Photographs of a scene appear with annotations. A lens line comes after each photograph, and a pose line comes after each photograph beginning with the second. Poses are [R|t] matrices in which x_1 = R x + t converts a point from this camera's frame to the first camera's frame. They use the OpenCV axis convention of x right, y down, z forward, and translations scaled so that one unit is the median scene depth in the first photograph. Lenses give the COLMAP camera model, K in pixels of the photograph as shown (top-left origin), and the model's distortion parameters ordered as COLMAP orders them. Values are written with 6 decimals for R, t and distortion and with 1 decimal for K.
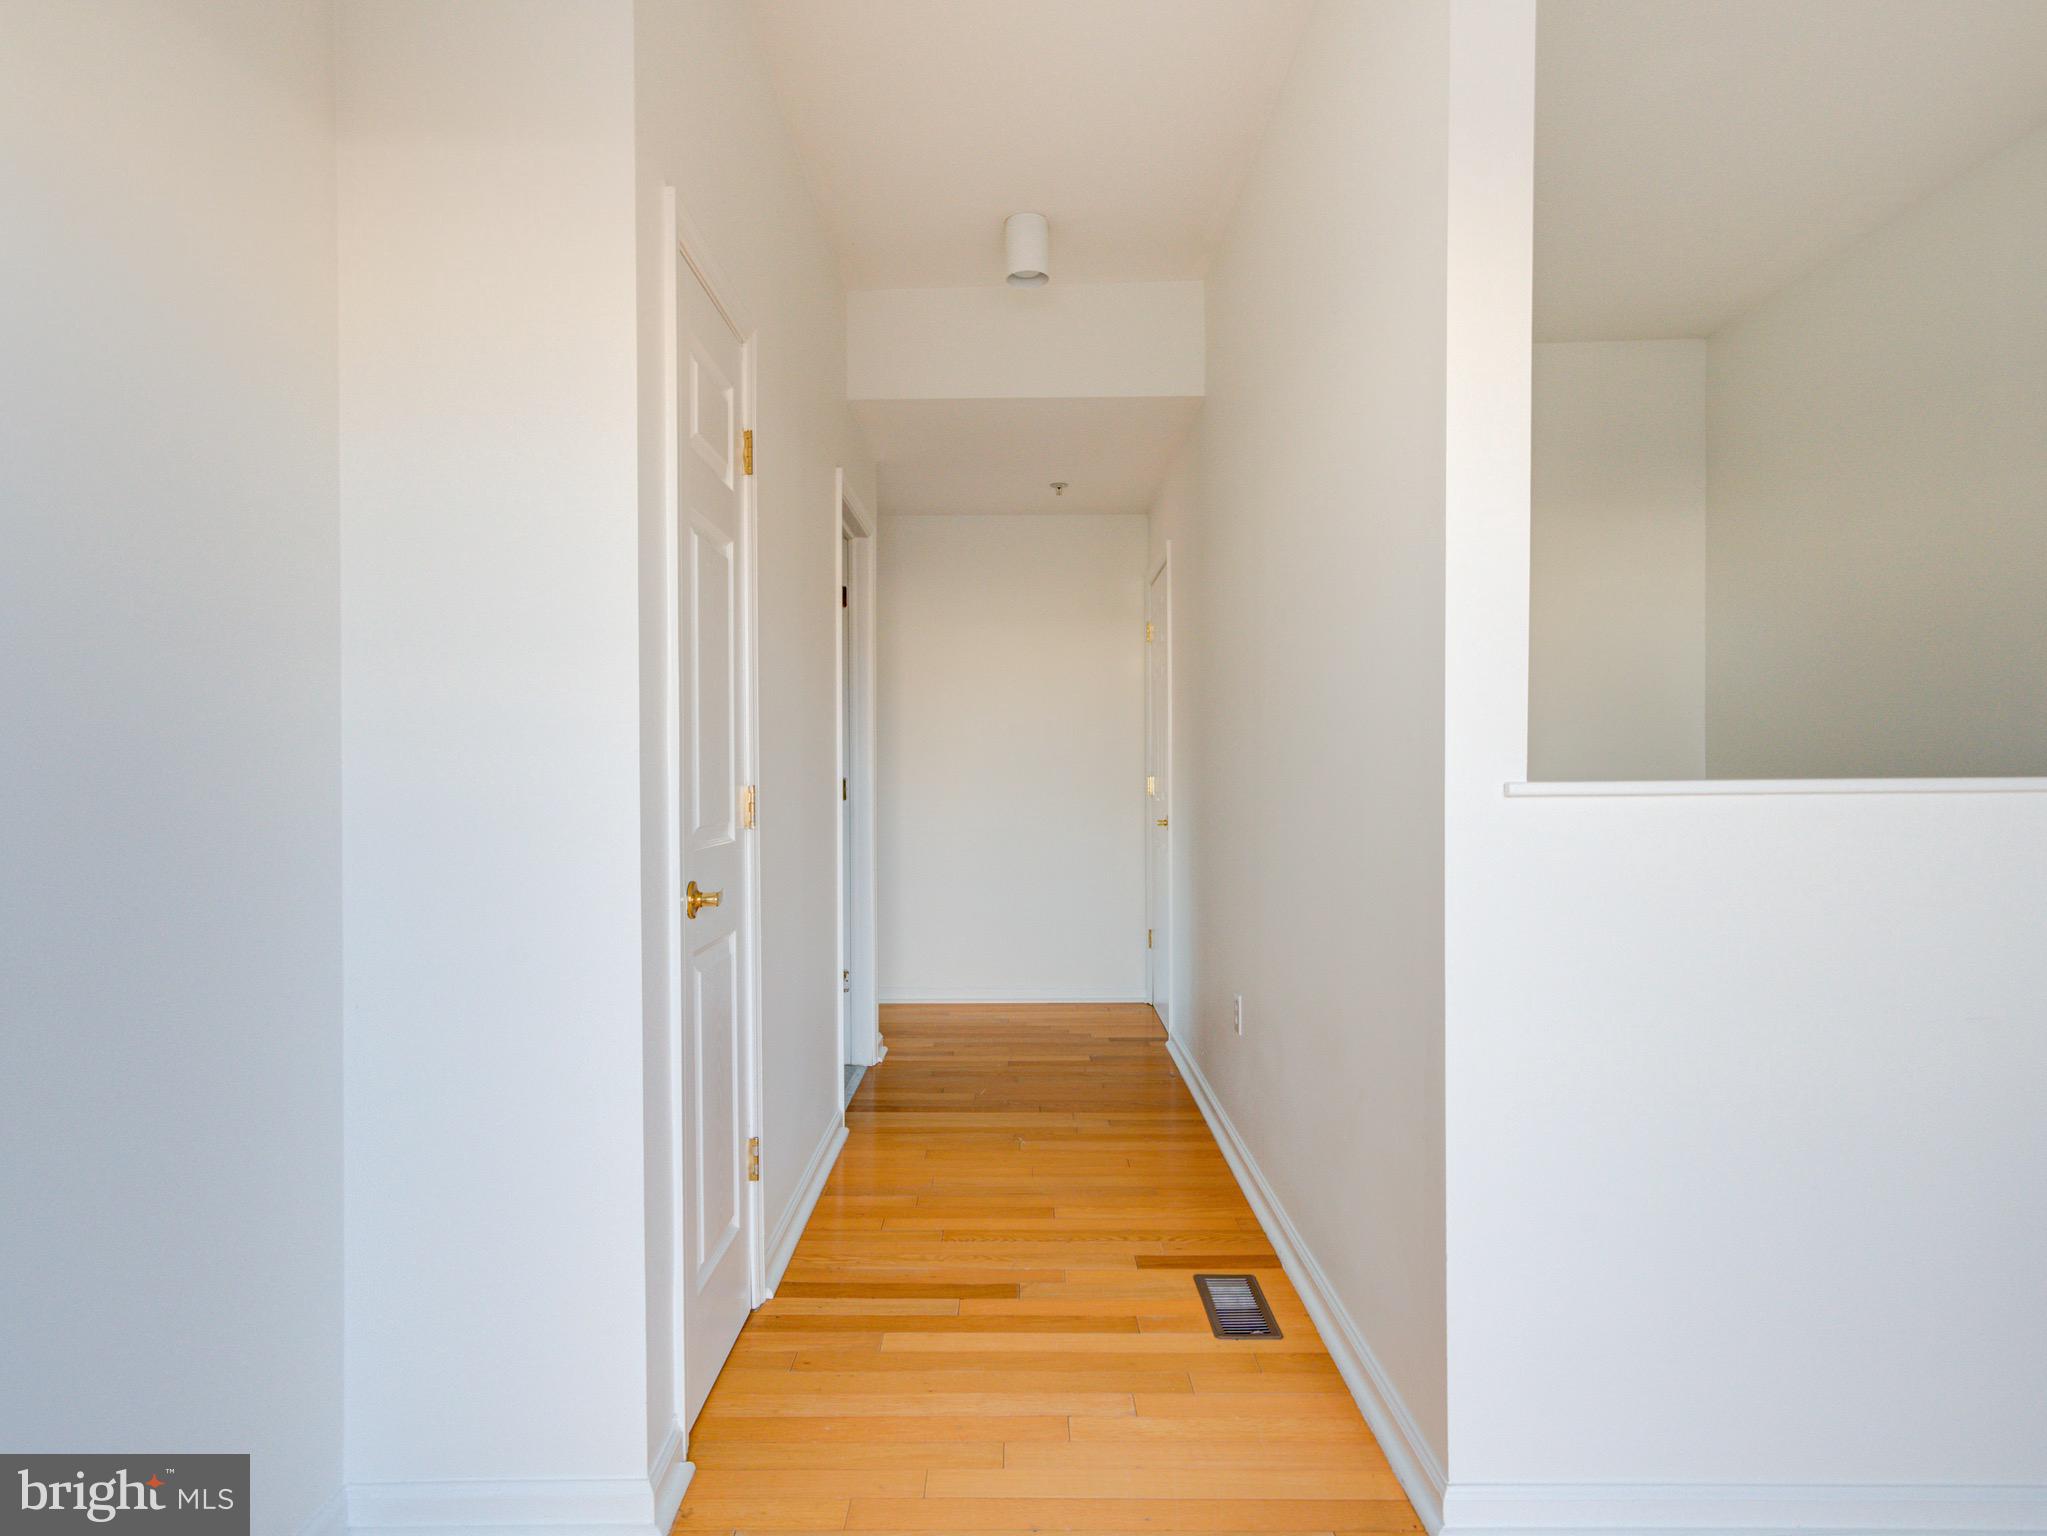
lens RADIAL K [[1145.2, 0, 1018.6], [0, 1145.2, 777.8], [0, 0, 1]] dist [-0.003139, 0.000216]
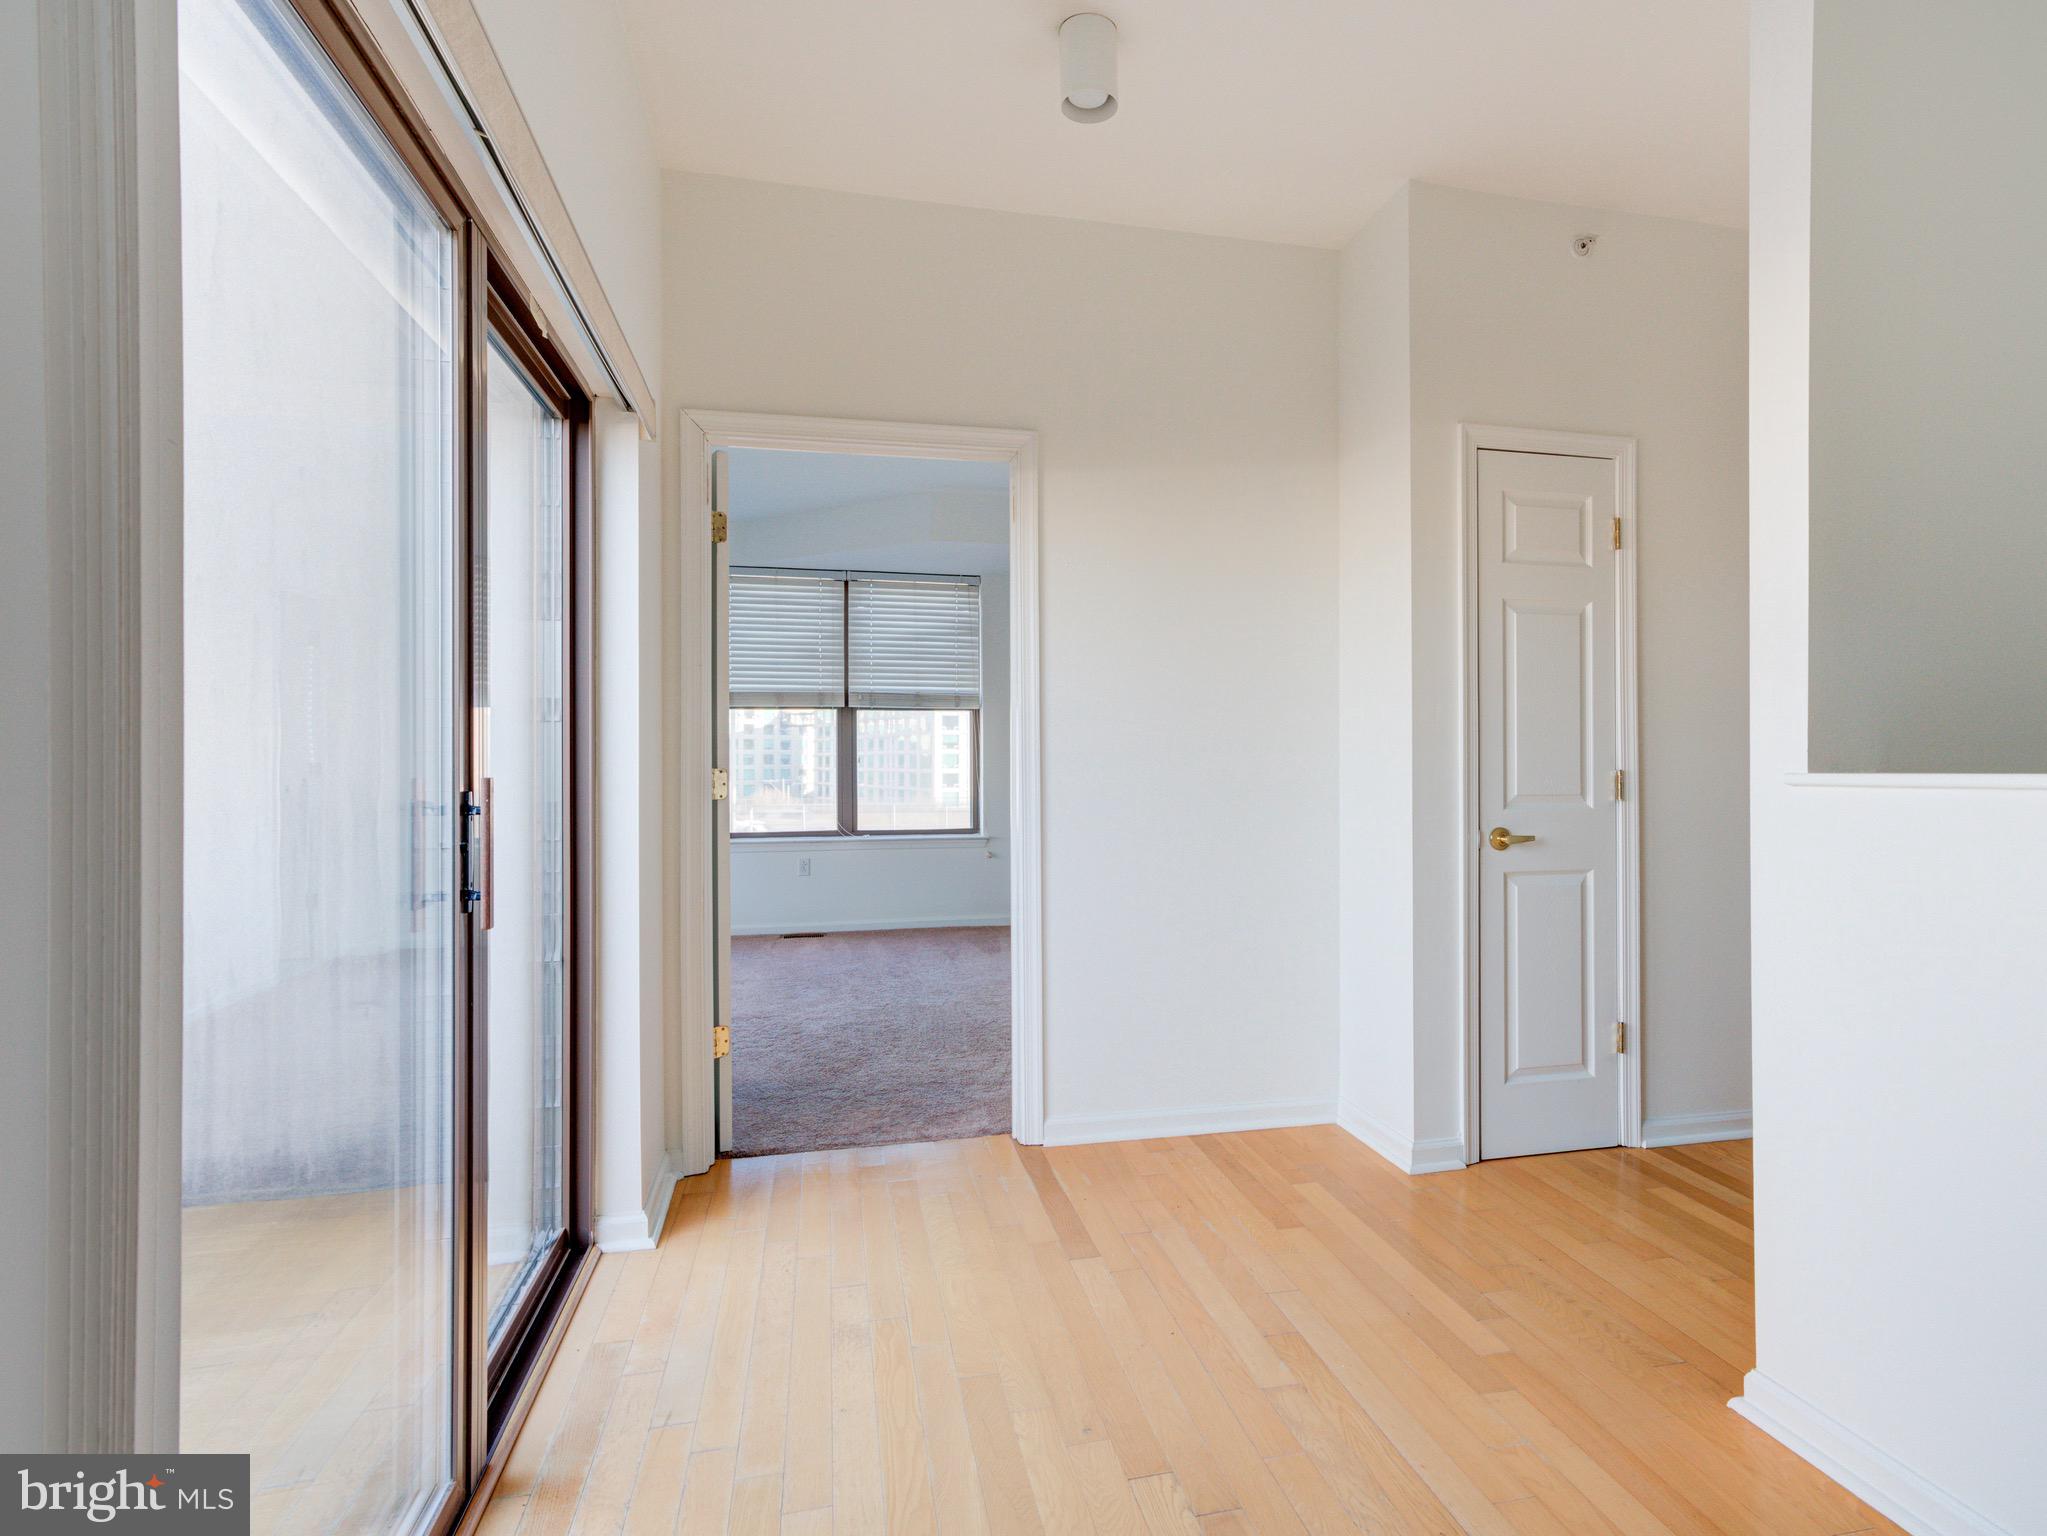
lens RADIAL K [[1083.0, 0, 1005.1], [0, 1083.0, 758.6], [0, 0, 1]] dist [0.002567, 0.002532]
pose [[0.171738, 0.000110, -0.985143, 0.906703], [-0.003211, 0.999995, -0.000448, -0.004955], [0.985137, 0.003240, 0.171737, 0.029917]]
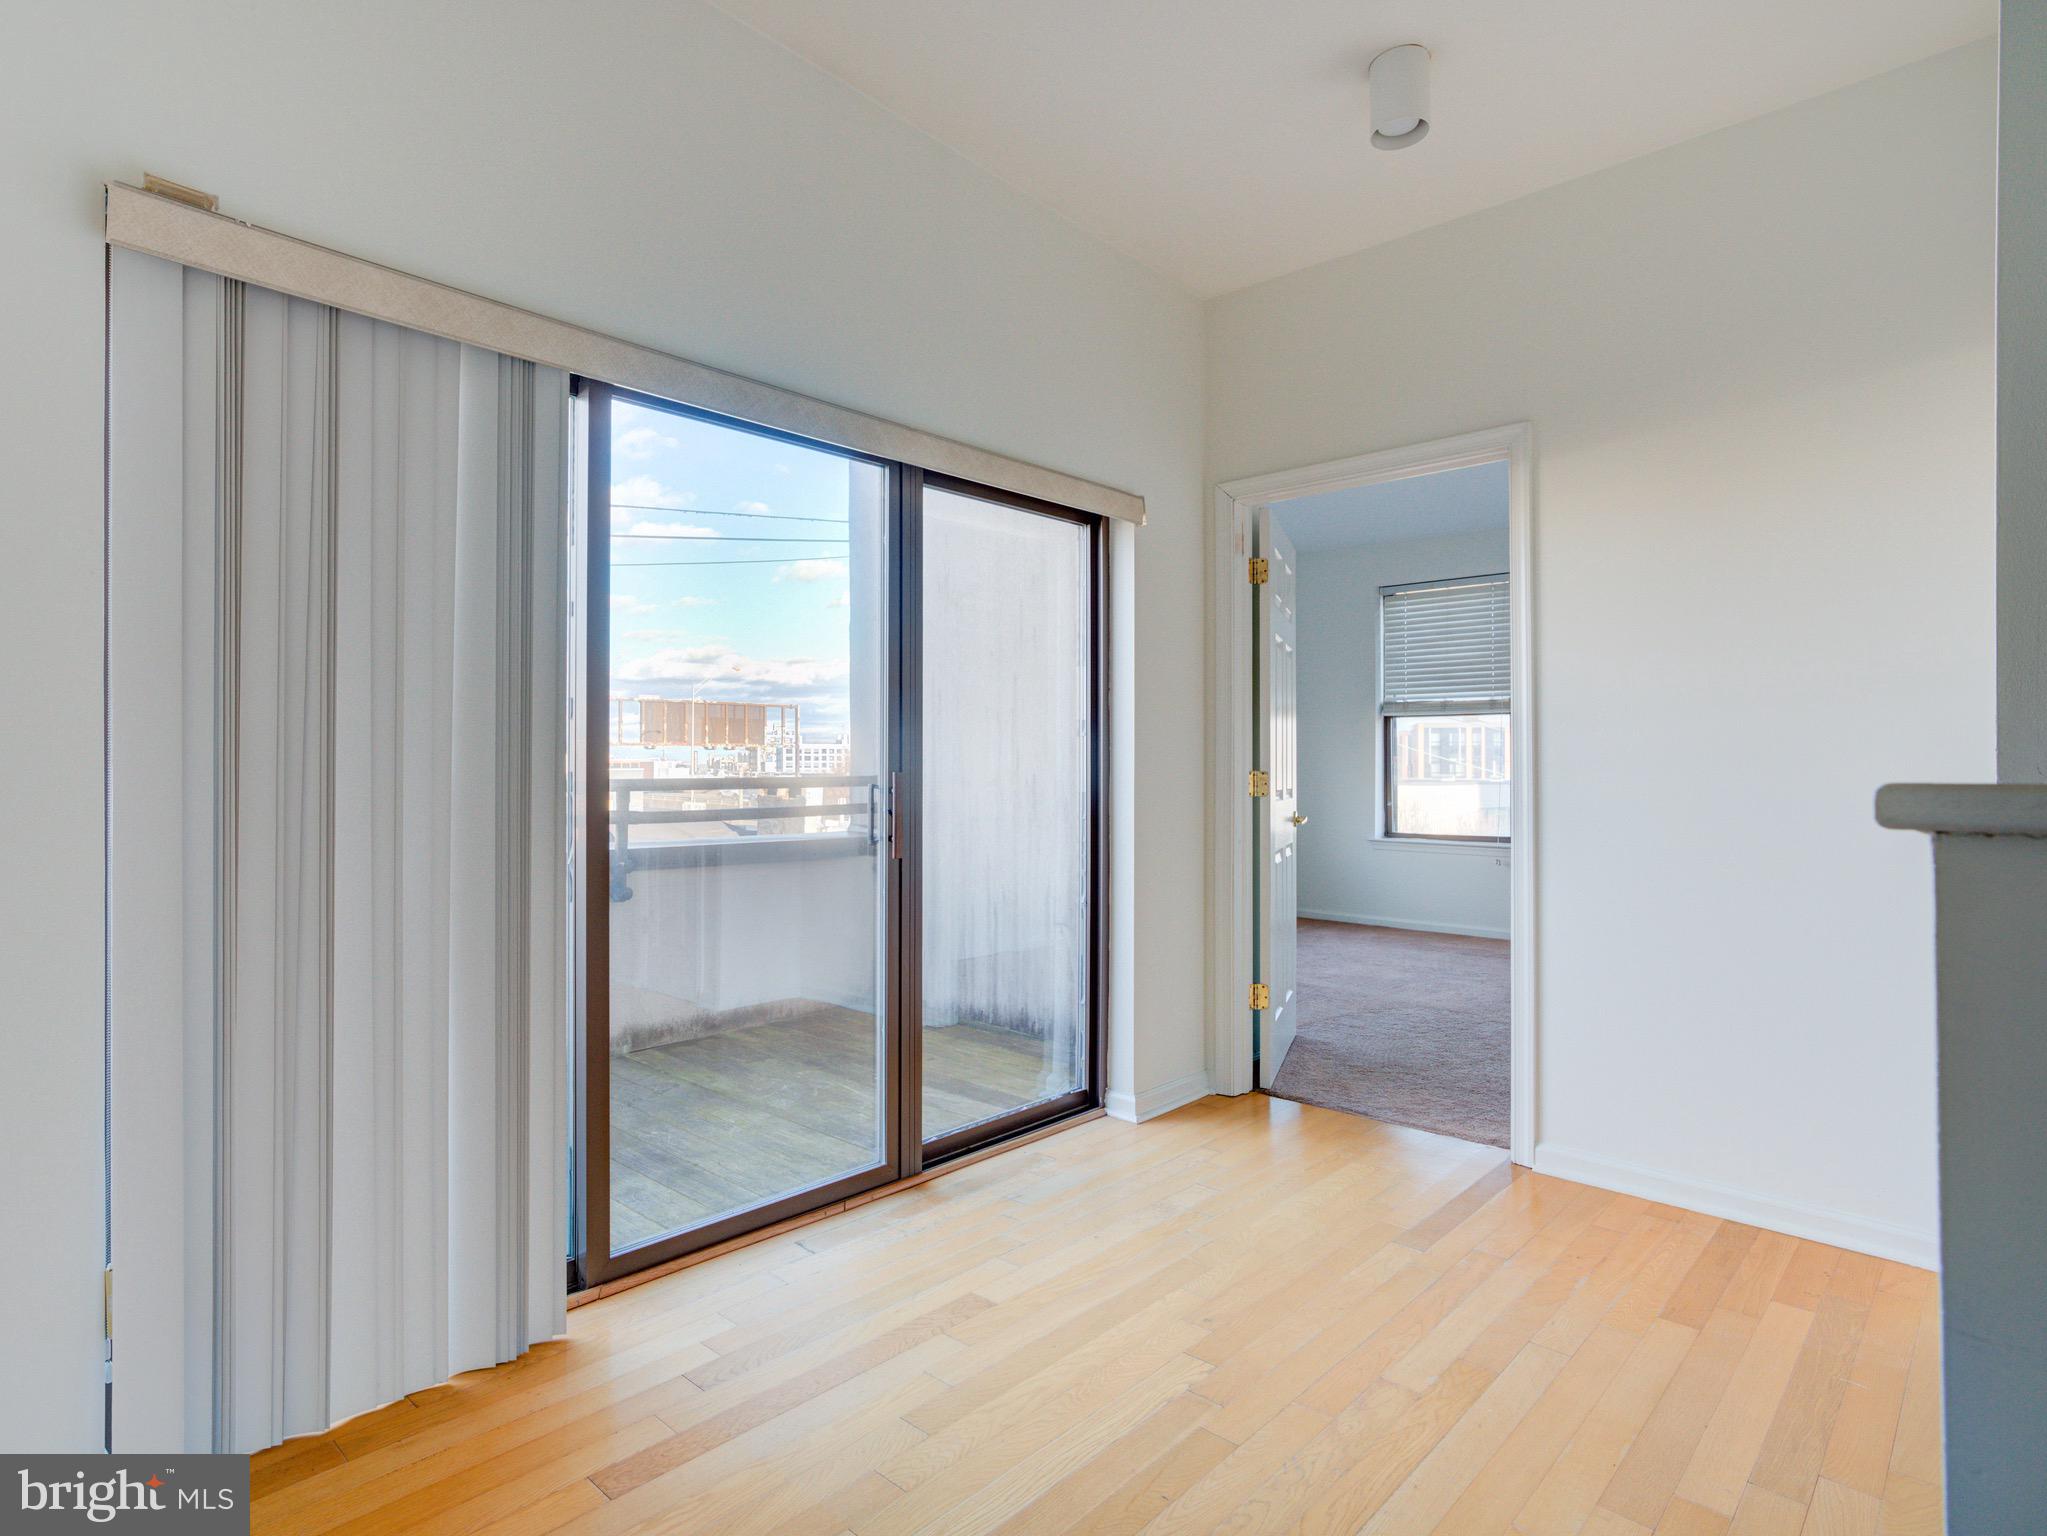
lens RADIAL K [[1117.8, 0, 1028.7], [0, 1117.8, 771.6], [0, 0, 1]] dist [-0.024299, 0.001006]
pose [[-0.722723, 0.008399, -0.691087, 0.926377], [-0.005073, 0.999835, 0.017456, -0.017358], [0.691119, 0.016121, -0.722561, 0.764703]]
